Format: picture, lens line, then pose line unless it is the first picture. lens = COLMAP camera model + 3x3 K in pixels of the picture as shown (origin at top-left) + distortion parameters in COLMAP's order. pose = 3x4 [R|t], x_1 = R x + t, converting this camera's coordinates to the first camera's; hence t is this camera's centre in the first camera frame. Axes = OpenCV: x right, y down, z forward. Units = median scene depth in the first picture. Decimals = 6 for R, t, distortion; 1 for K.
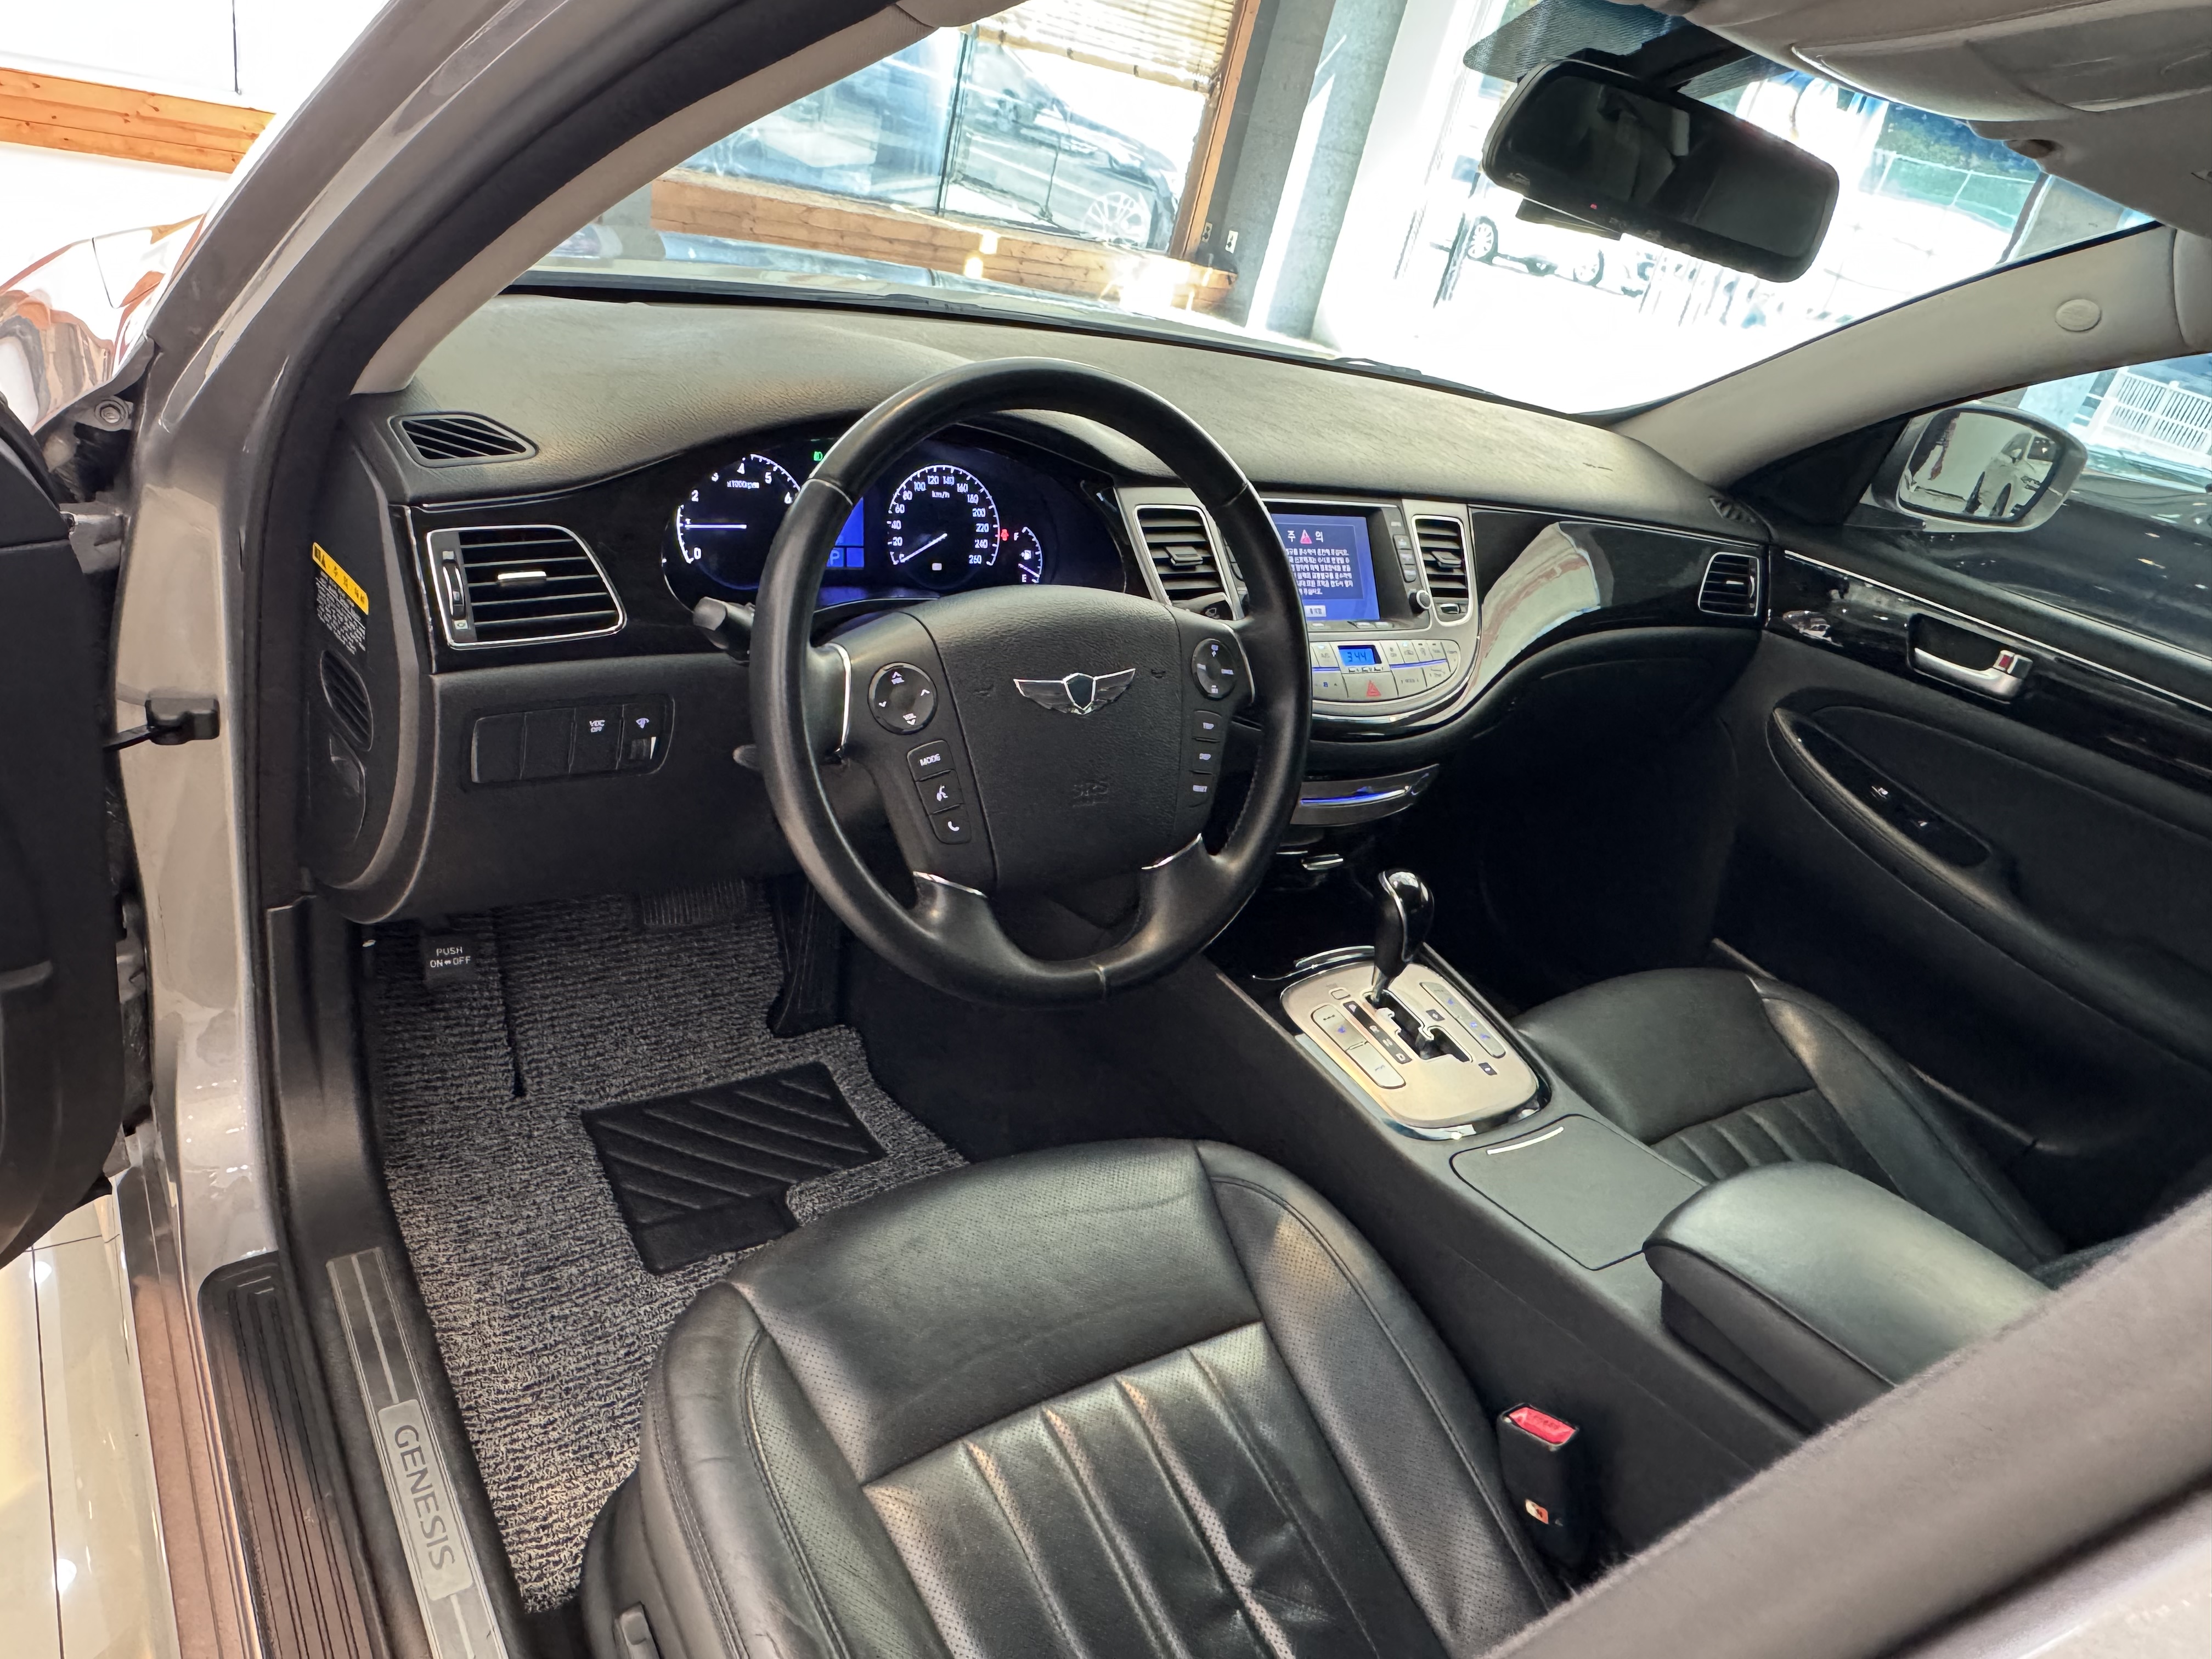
lens RADIAL K [[1445.3, 0, 1088.9], [0, 1445.3, 821.8], [0, 0, 1]] dist [0.006032, 0.010081]
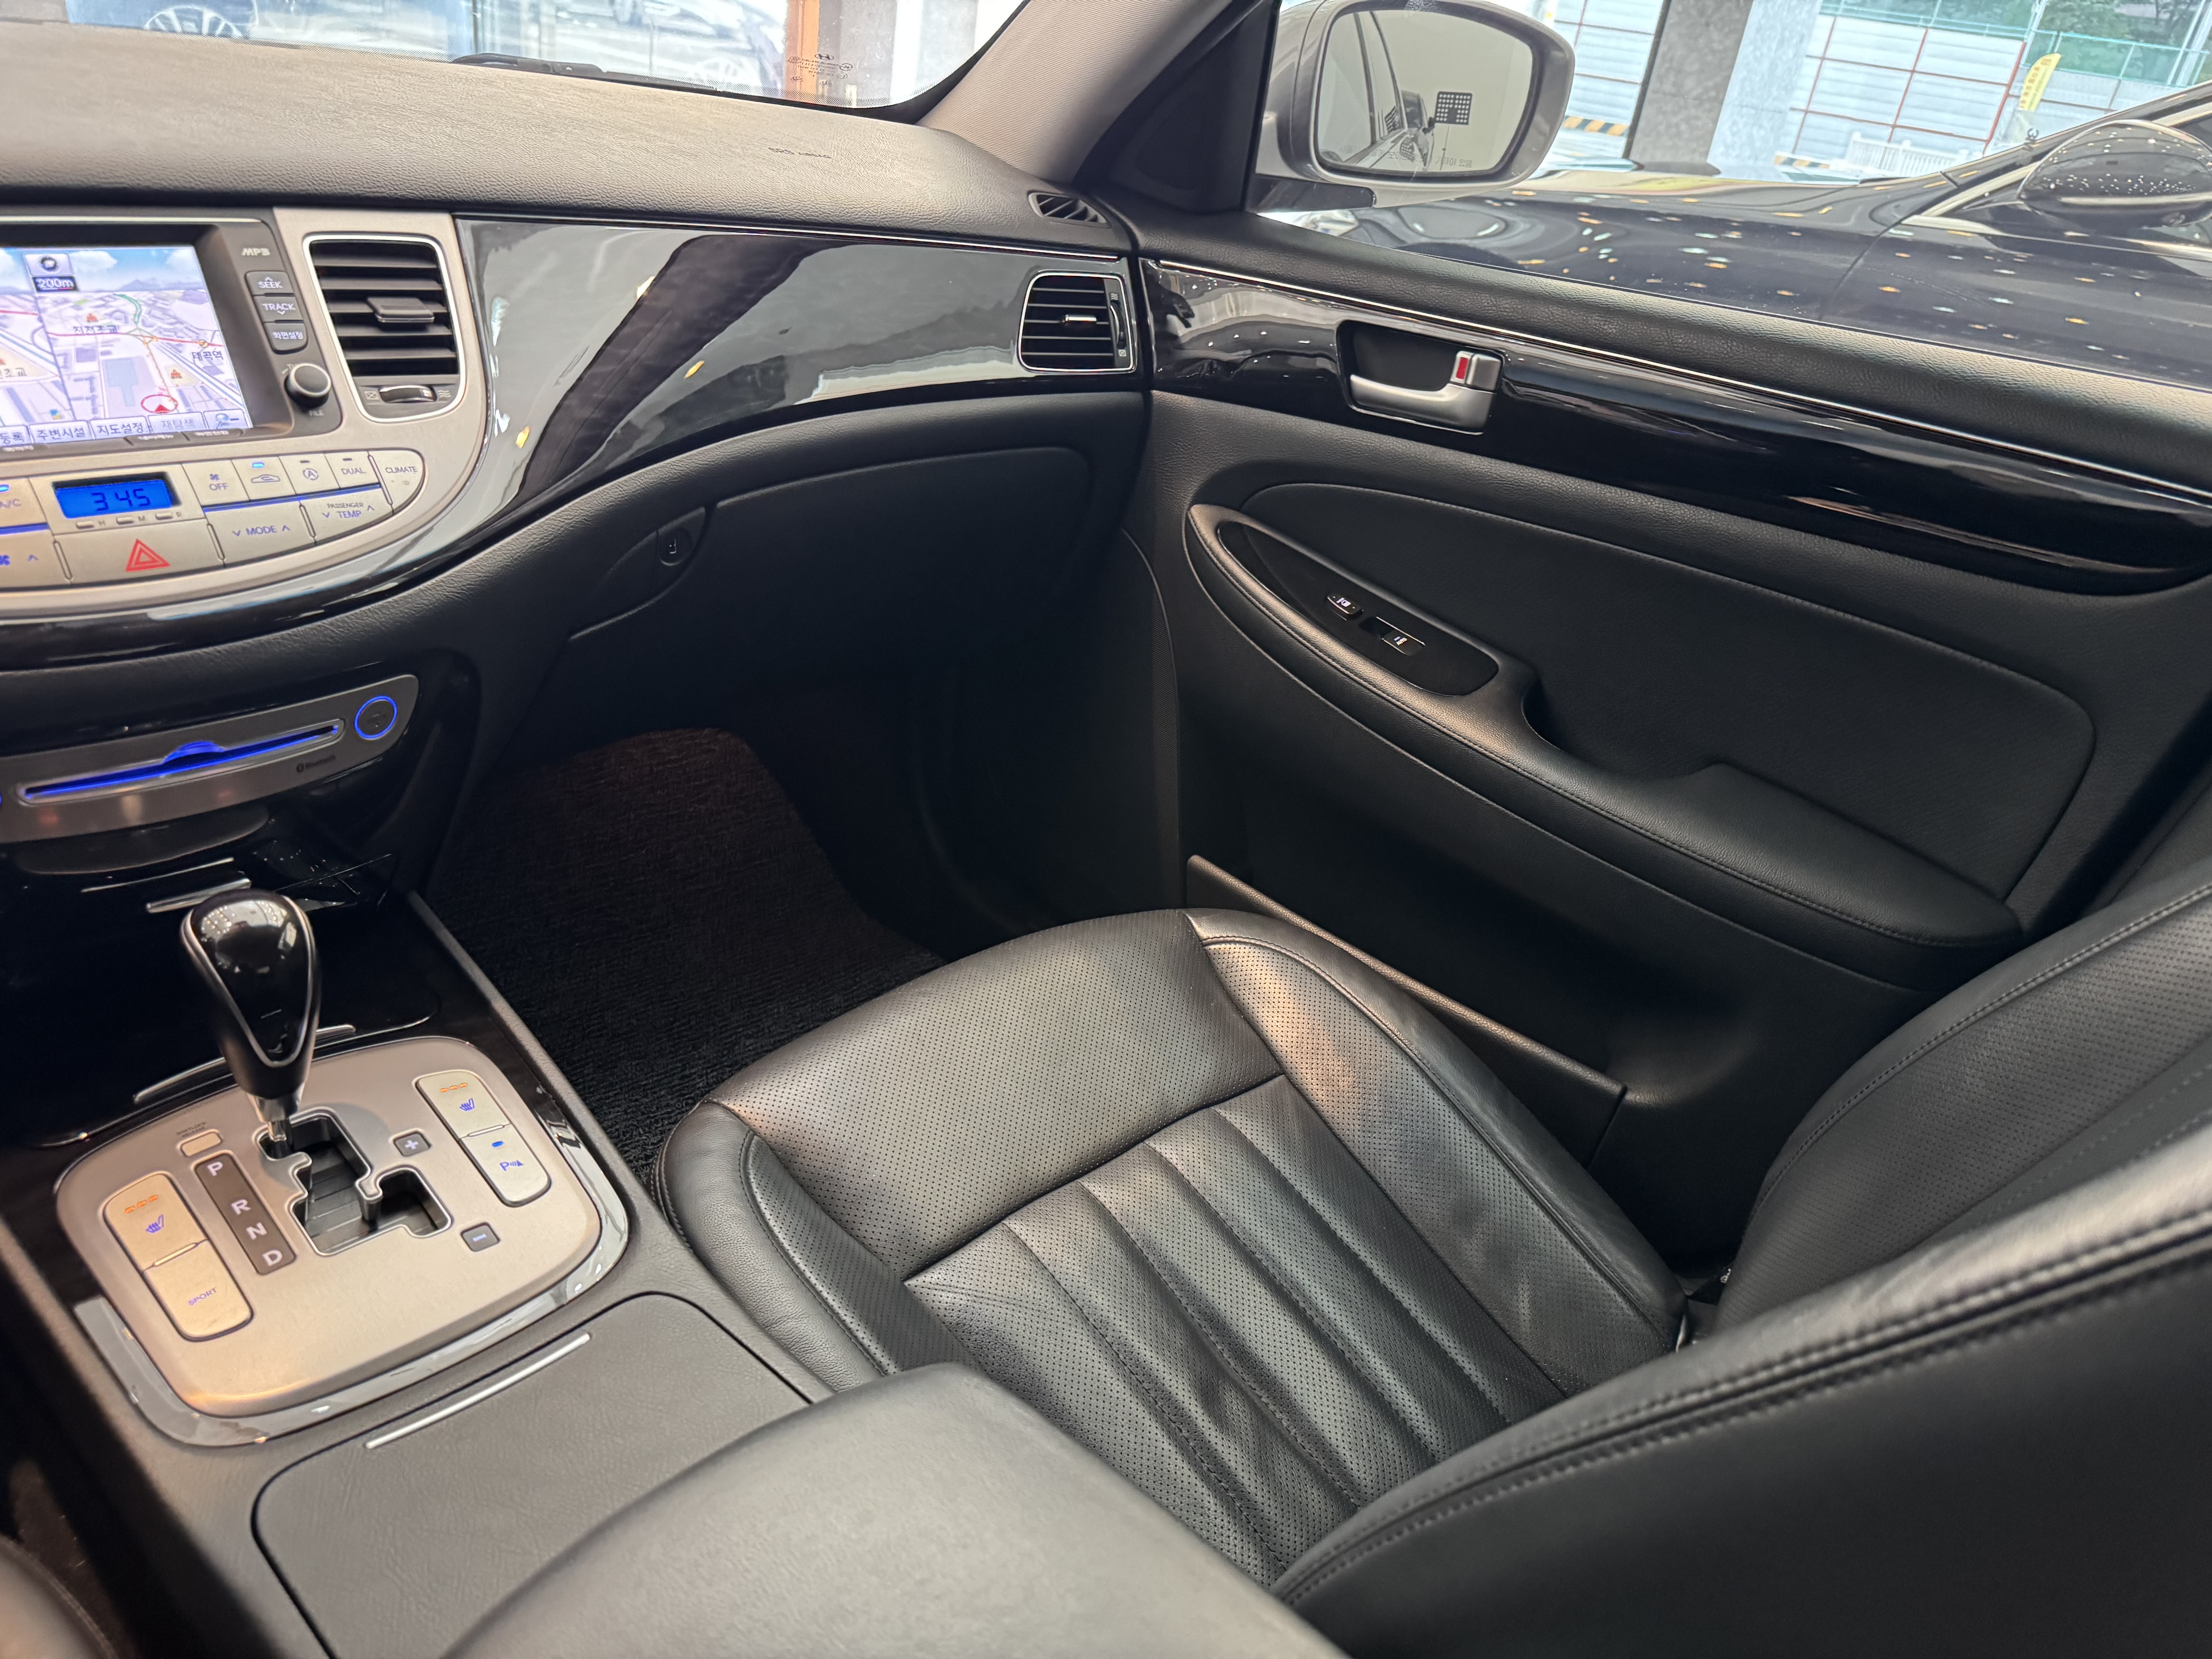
lens RADIAL K [[1564.1, 0, 1057.3], [0, 1564.1, 809.8], [0, 0, 1]] dist [0.052735, -0.069930]
pose [[0.980298, -0.170555, 0.099634, 0.473664], [0.167388, 0.985104, 0.039384, 0.031766], [-0.104867, -0.021931, 0.994244, 0.430840]]
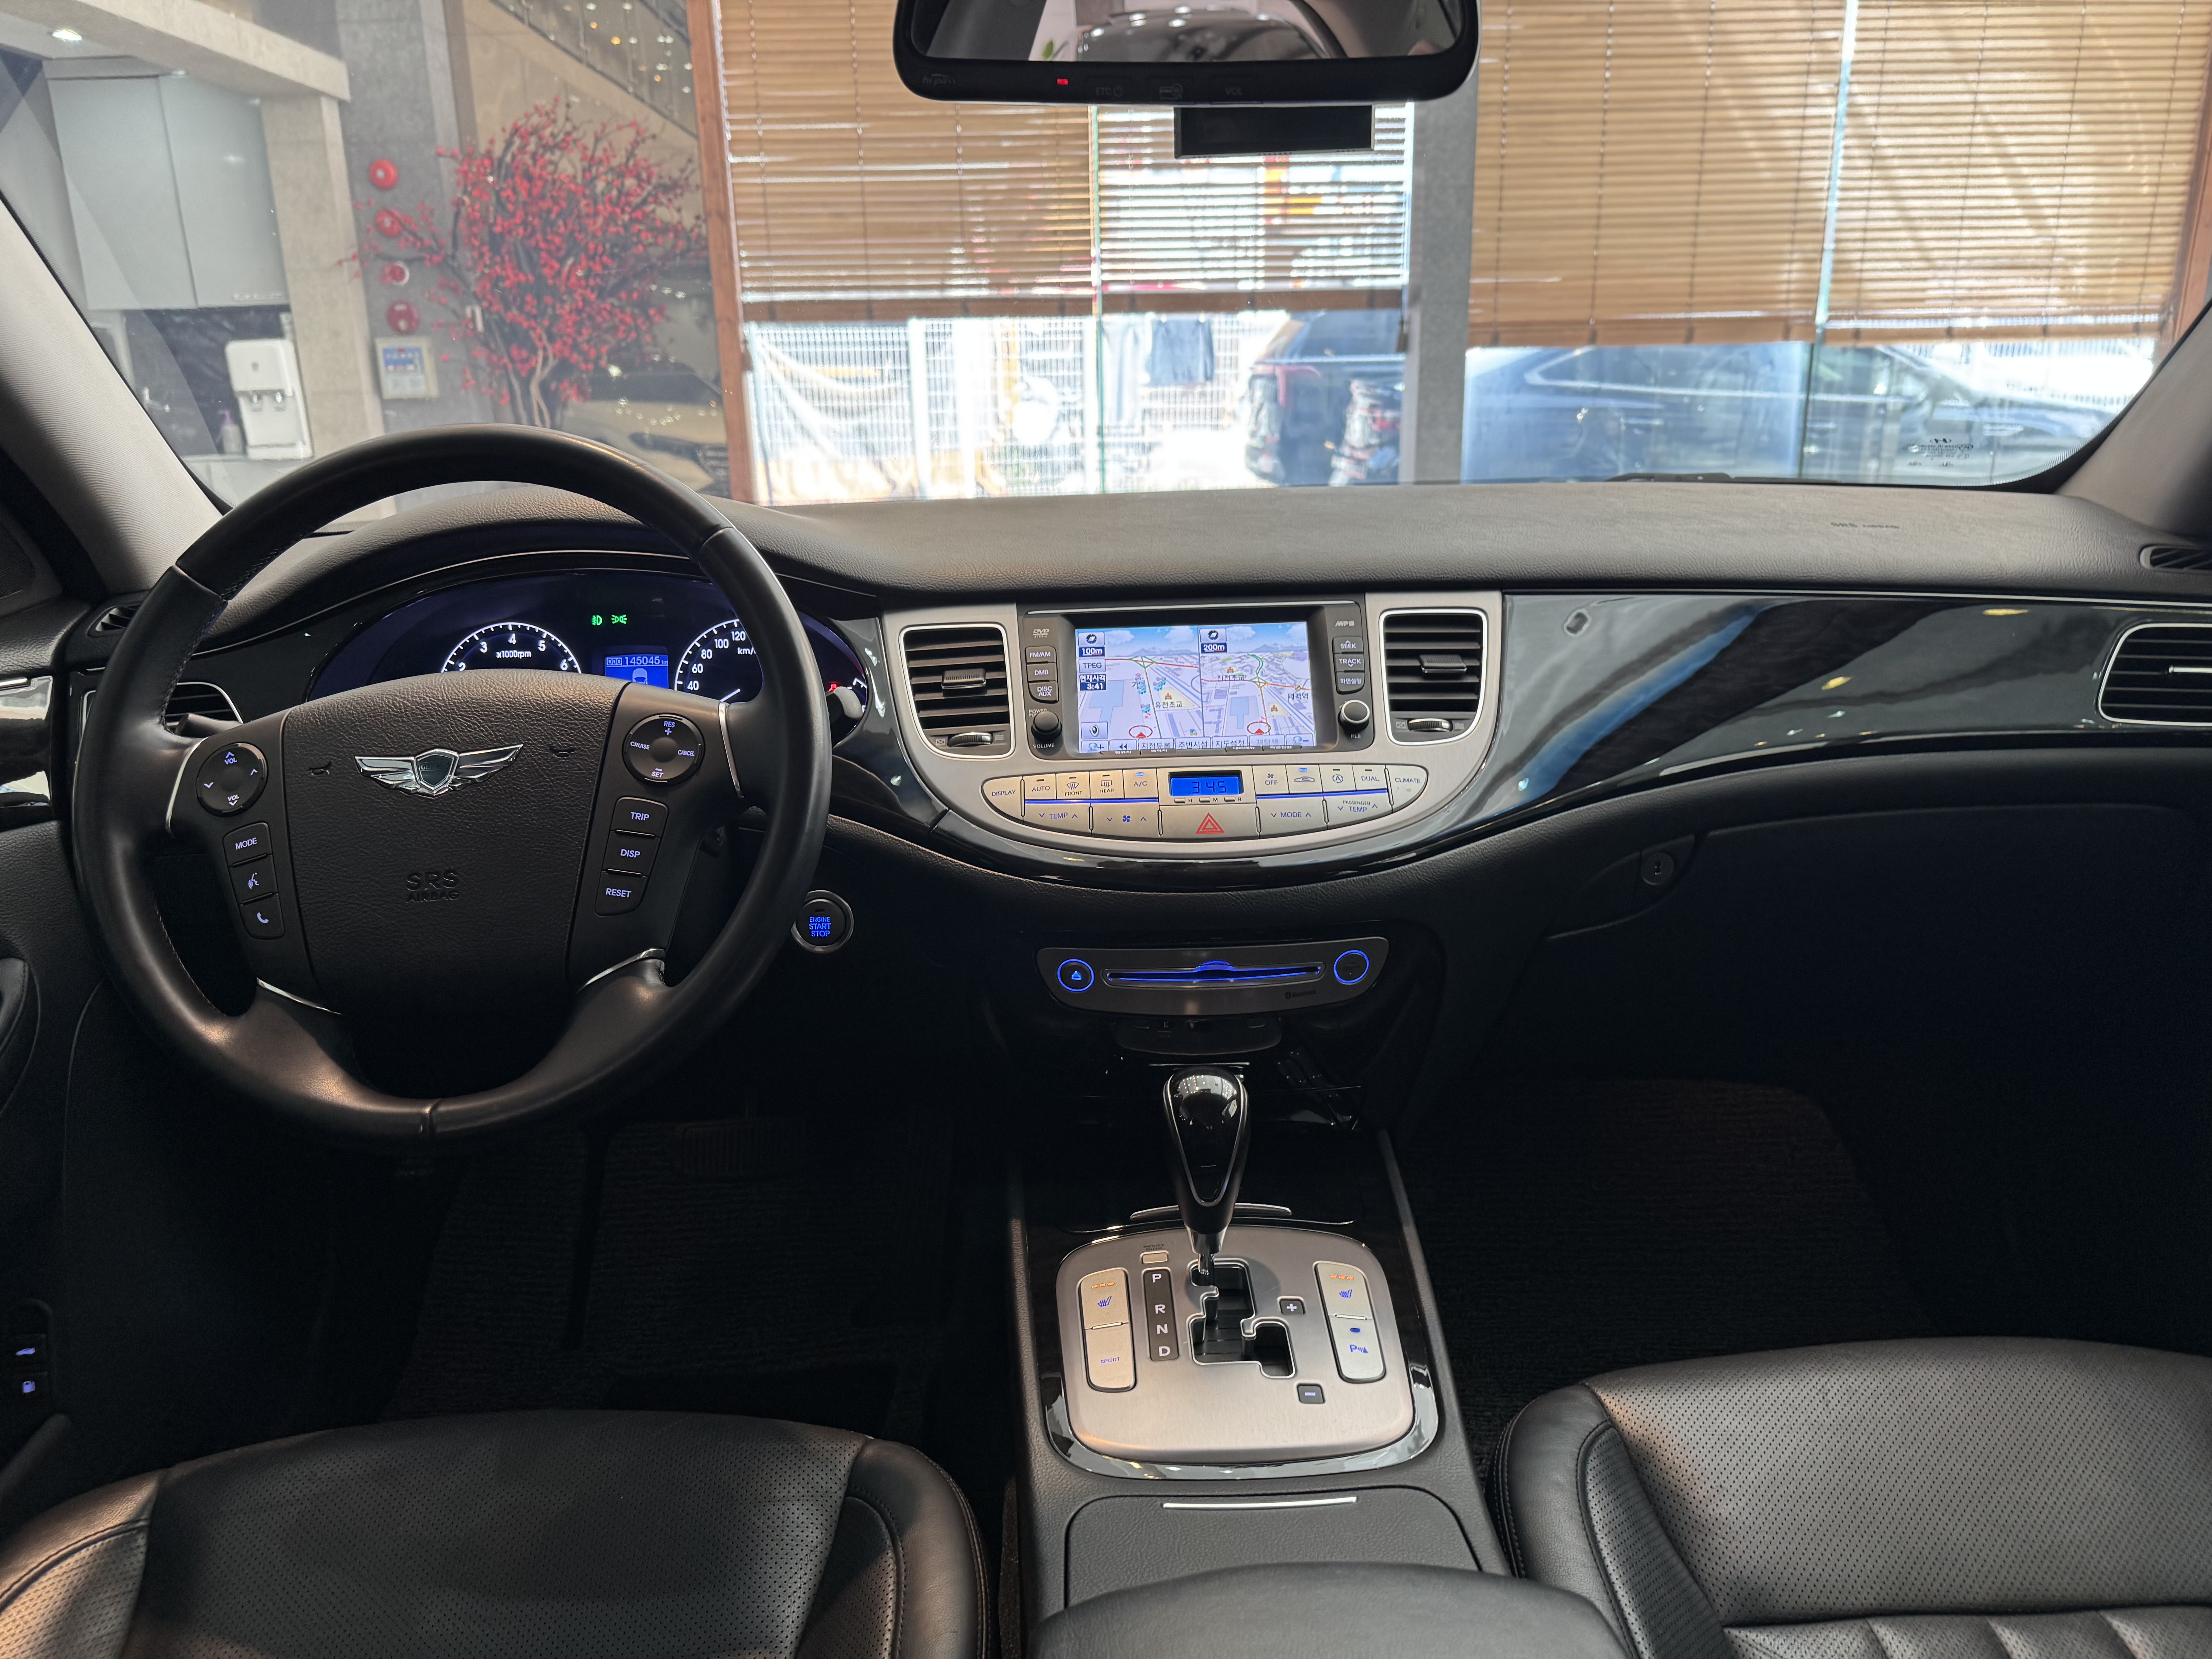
lens RADIAL K [[1564.1, 0, 1125.6], [0, 1564.1, 820.2], [0, 0, 1]] dist [0.052735, -0.069930]
pose [[0.815659, -0.097288, -0.570295, 0.651078], [-0.061598, 0.965552, -0.252816, 0.114679], [0.575245, 0.241341, 0.781568, 0.385777]]
